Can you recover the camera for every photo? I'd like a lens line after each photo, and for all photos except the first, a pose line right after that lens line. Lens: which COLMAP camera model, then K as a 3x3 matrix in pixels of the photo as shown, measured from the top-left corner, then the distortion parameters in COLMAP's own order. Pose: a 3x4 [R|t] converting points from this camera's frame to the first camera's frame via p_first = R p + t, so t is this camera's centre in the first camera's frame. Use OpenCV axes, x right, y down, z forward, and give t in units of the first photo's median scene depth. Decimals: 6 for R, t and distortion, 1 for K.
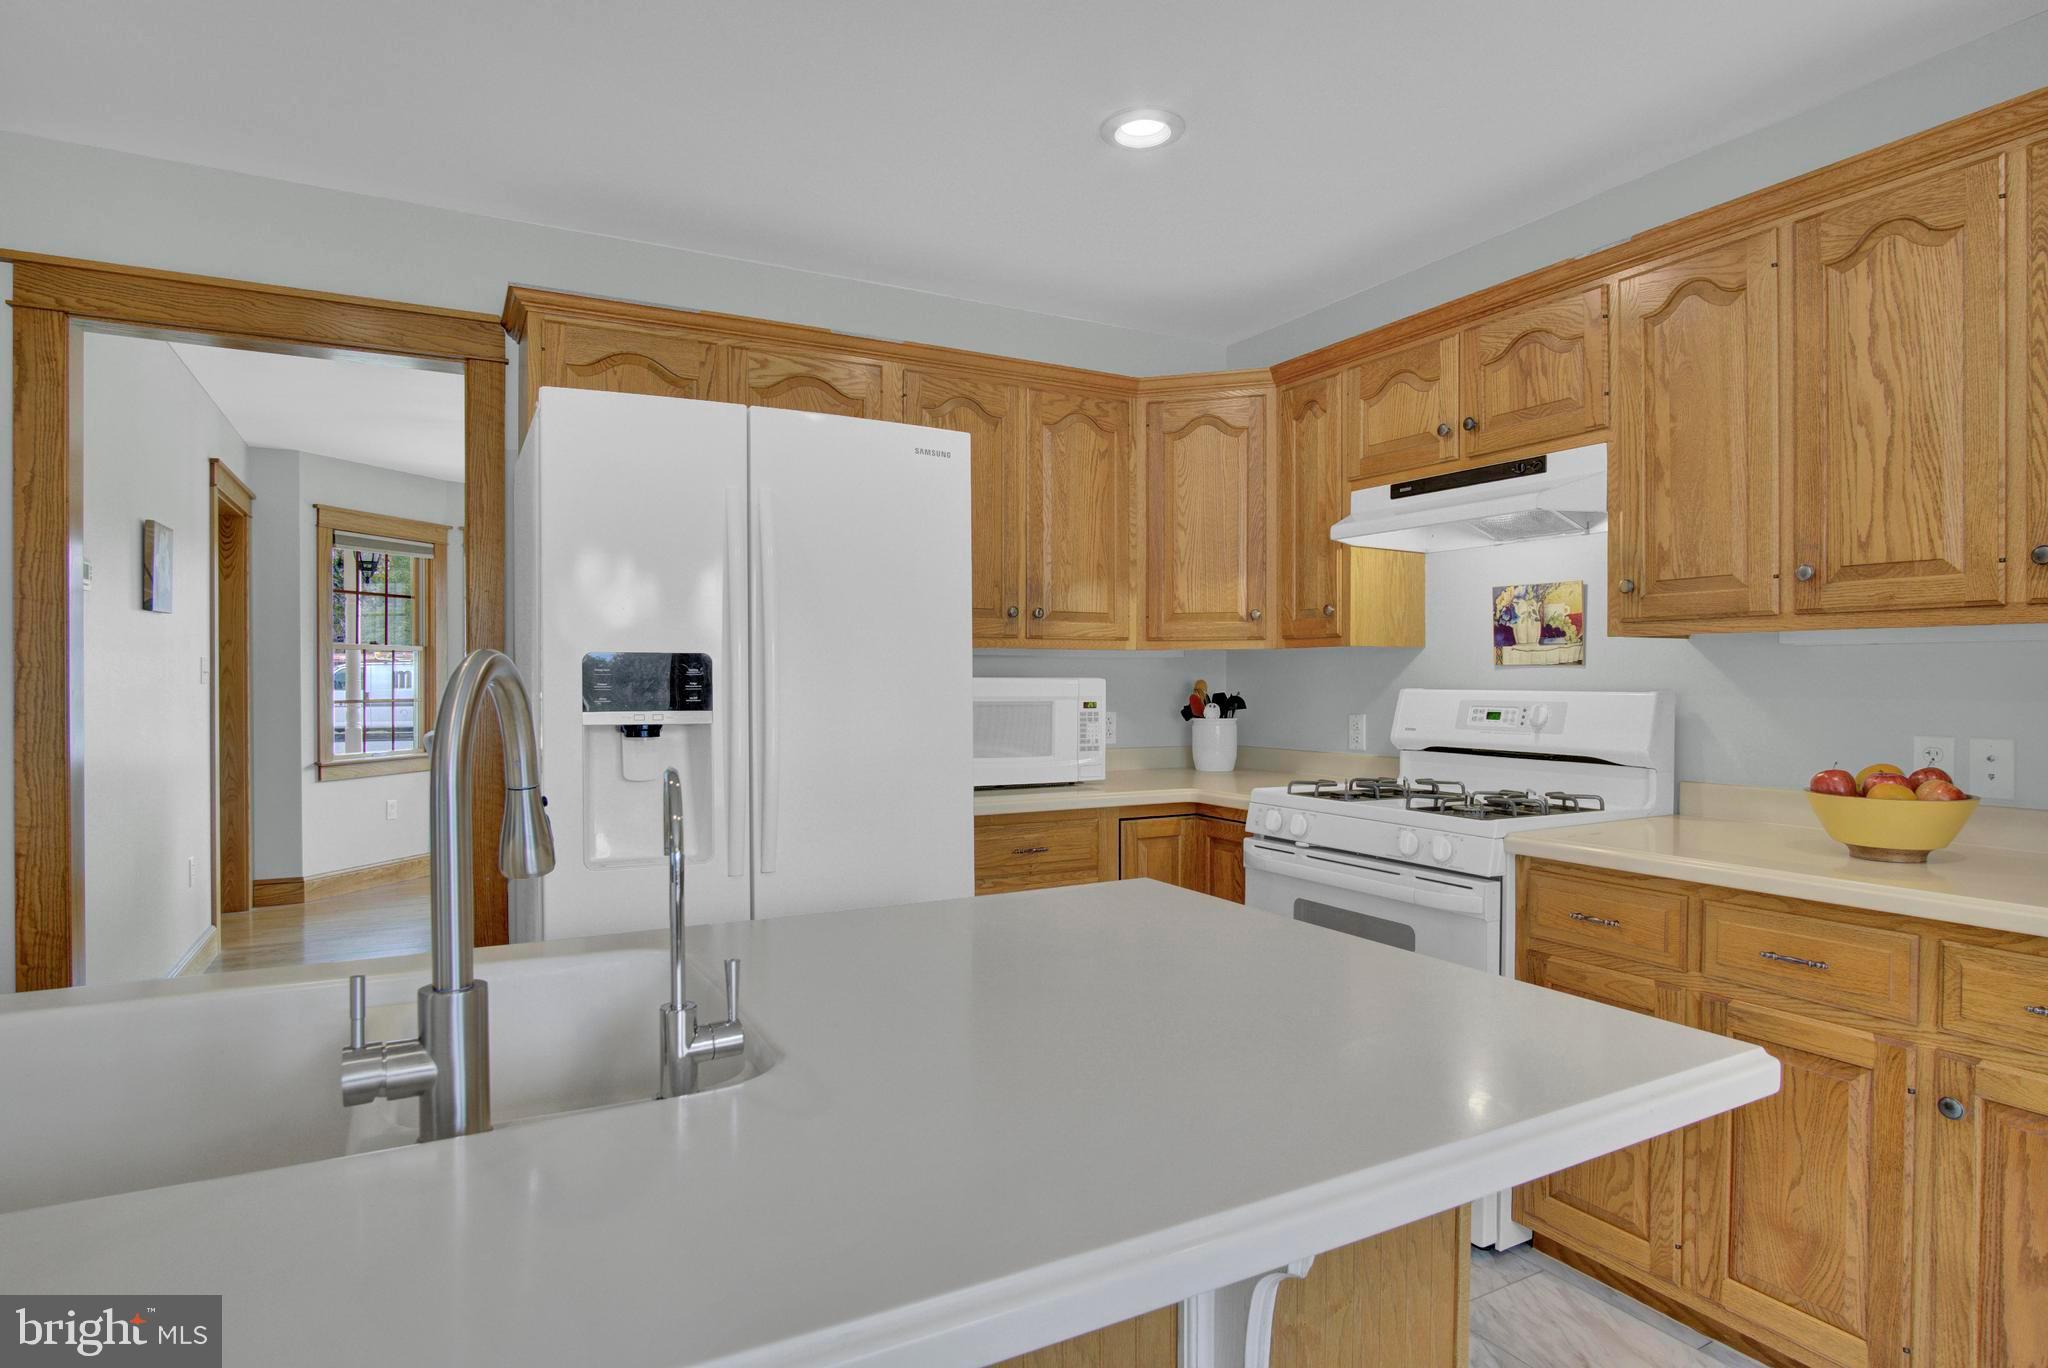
lens RADIAL K [[1095.4, 0, 1023.8], [0, 1095.4, 686.0], [0, 0, 1]] dist [-0.022078, 0.002351]
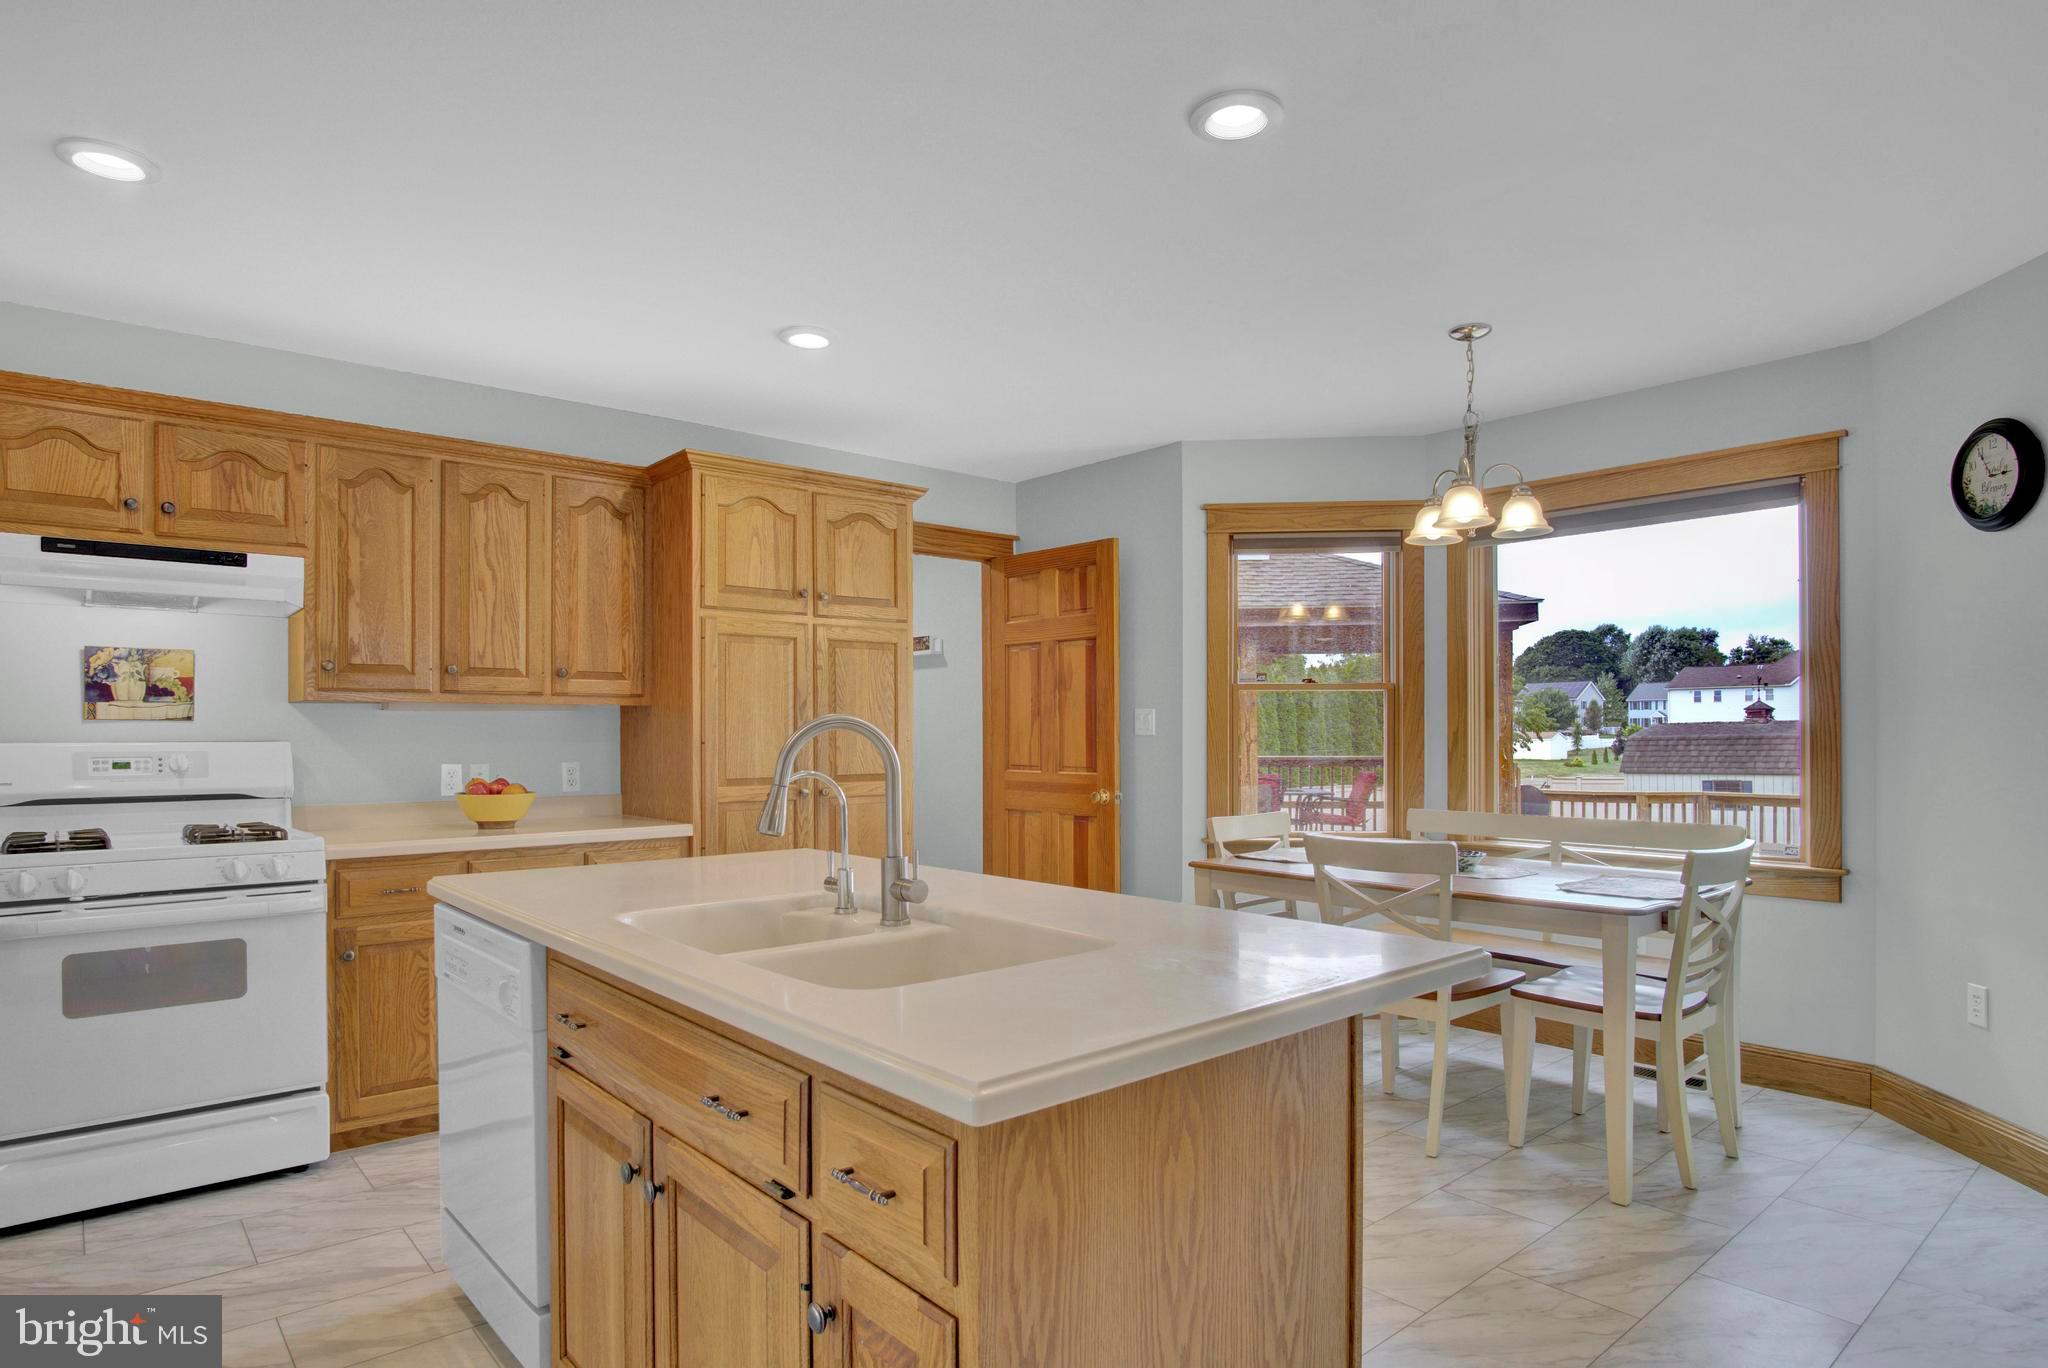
lens RADIAL K [[1151.7, 0, 1025.1], [0, 1151.7, 723.9], [0, 0, 1]] dist [-0.028492, 0.000533]
pose [[-0.212886, 0.008223, 0.977042, -0.897814], [0.010706, 0.999924, -0.006083, 0.002084], [-0.977018, 0.009165, -0.212958, 0.363092]]
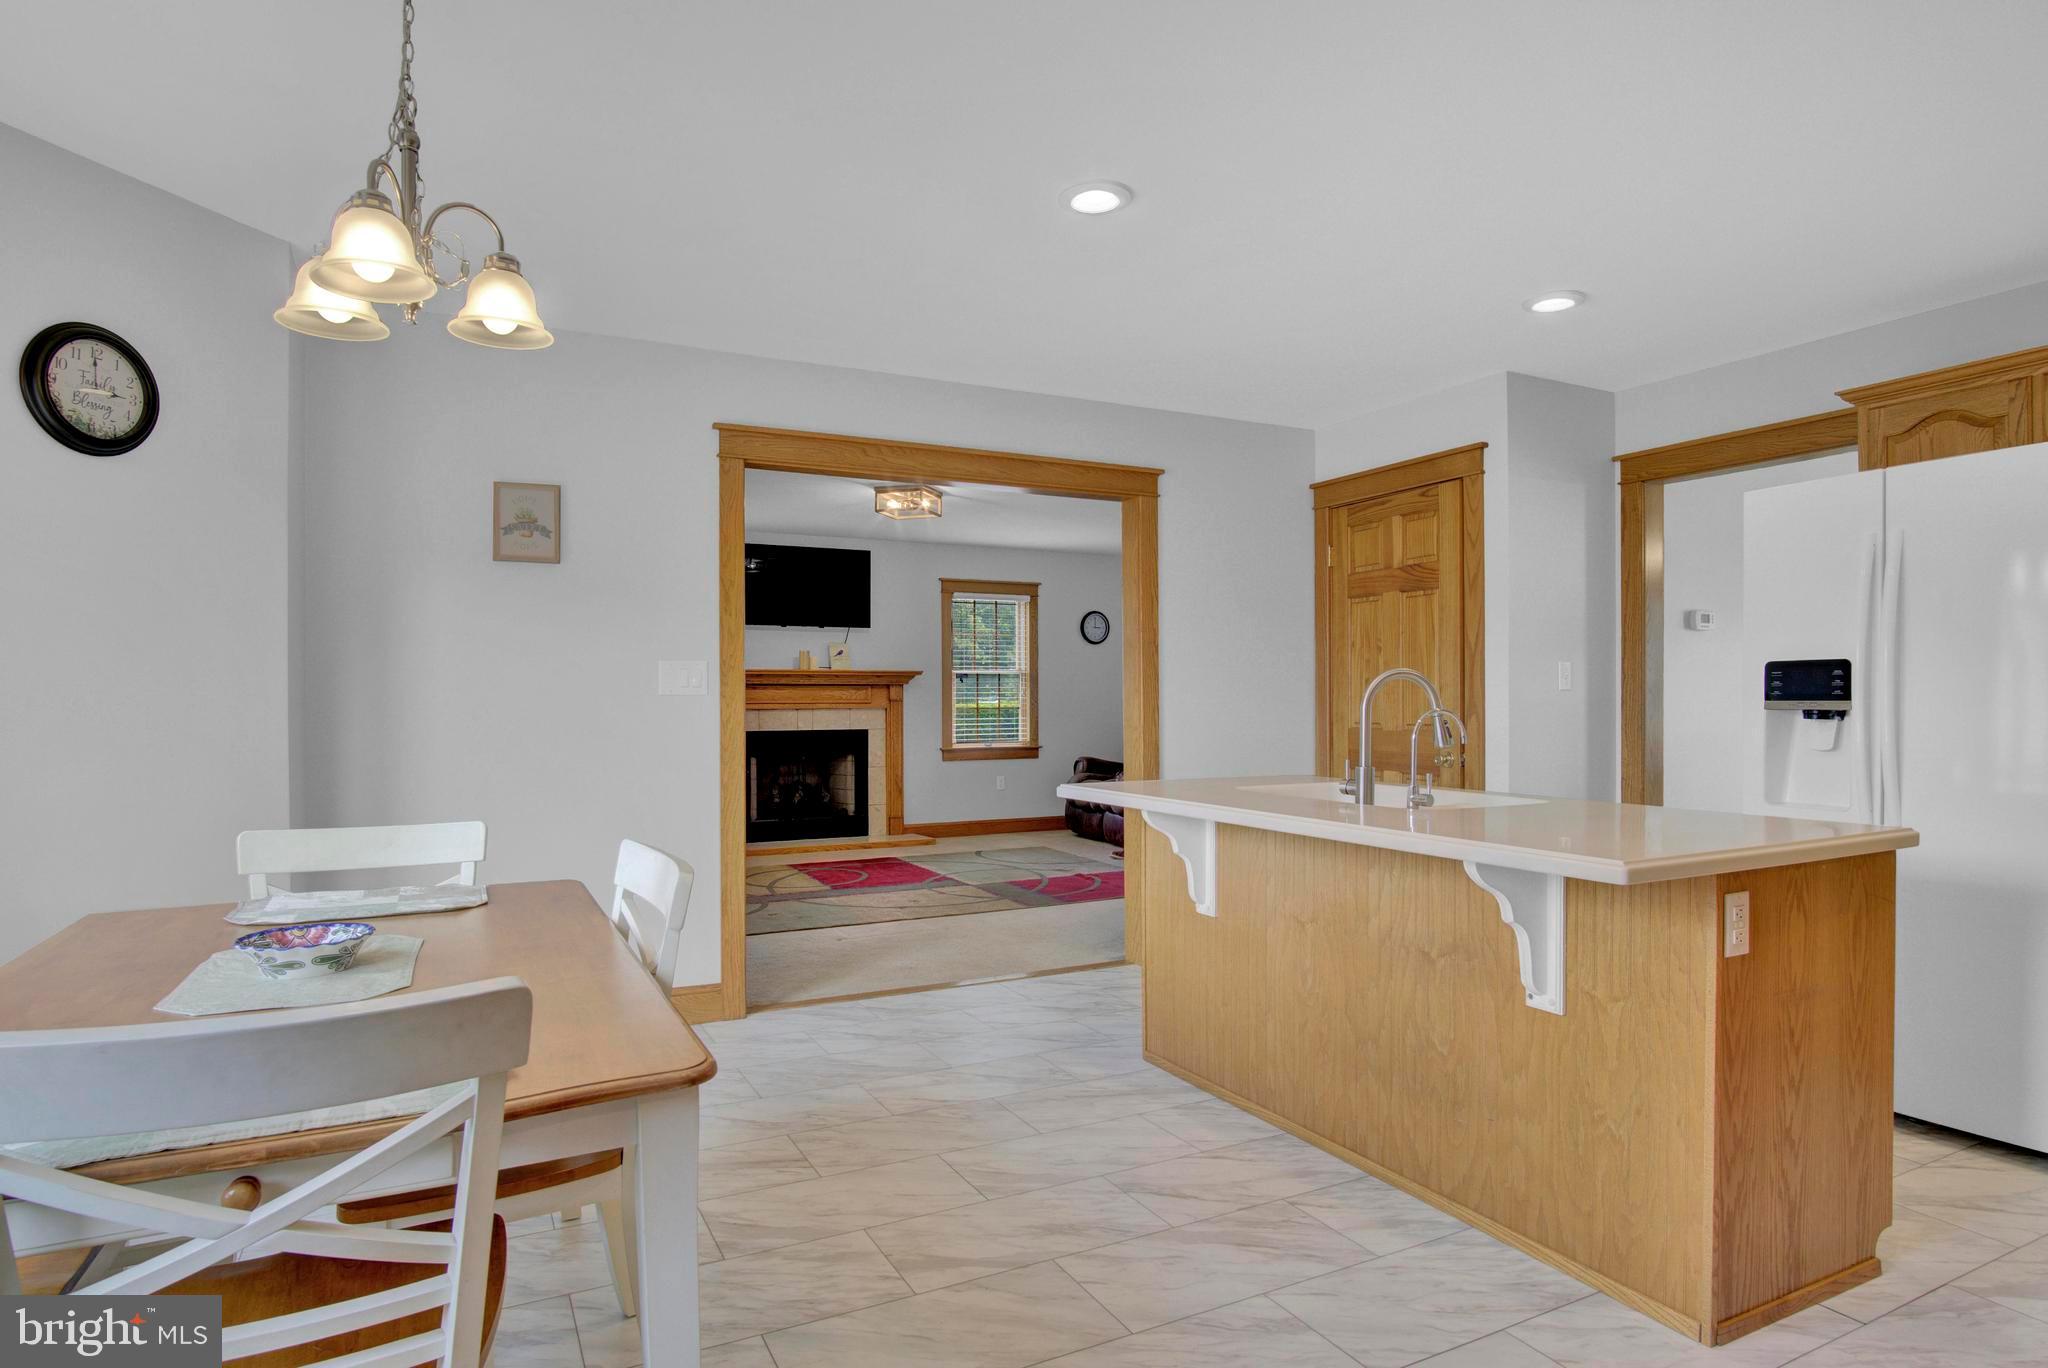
lens RADIAL K [[1132.2, 0, 1023.5], [0, 1132.2, 699.1], [0, 0, 1]] dist [-0.026980, 0.000638]
pose [[-0.023850, 0.001938, -0.999714, 0.883937], [-0.003889, 0.999990, 0.002031, 0.017324], [0.999708, 0.003936, -0.023843, 0.001767]]
